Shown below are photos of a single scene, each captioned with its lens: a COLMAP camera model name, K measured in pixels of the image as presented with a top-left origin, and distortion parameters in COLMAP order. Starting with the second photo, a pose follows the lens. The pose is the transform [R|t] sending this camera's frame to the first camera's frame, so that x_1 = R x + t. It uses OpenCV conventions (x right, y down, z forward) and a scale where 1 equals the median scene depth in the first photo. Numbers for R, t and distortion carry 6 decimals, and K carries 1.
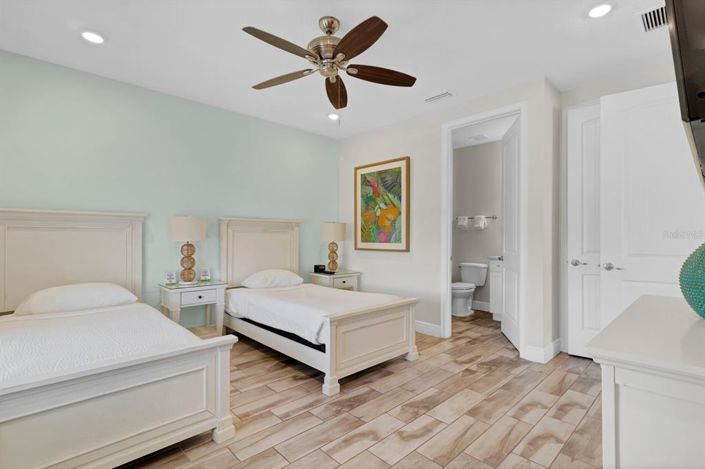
lens RADIAL K [[336.3, 0, 354.7], [0, 336.3, 239.9], [0, 0, 1]] dist [0.001244, 0.000173]
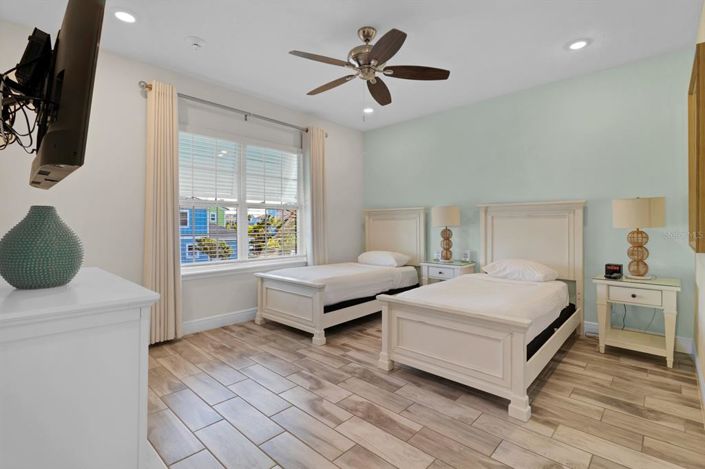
lens RADIAL K [[327.3, 0, 348.8], [0, 327.3, 232.5], [0, 0, 1]] dist [0.001769, 0.000549]
pose [[0.053183, 0.021646, -0.998350, 0.930631], [-0.002507, 0.999765, 0.021543, -0.001191], [0.998582, 0.001357, 0.053224, 0.799585]]
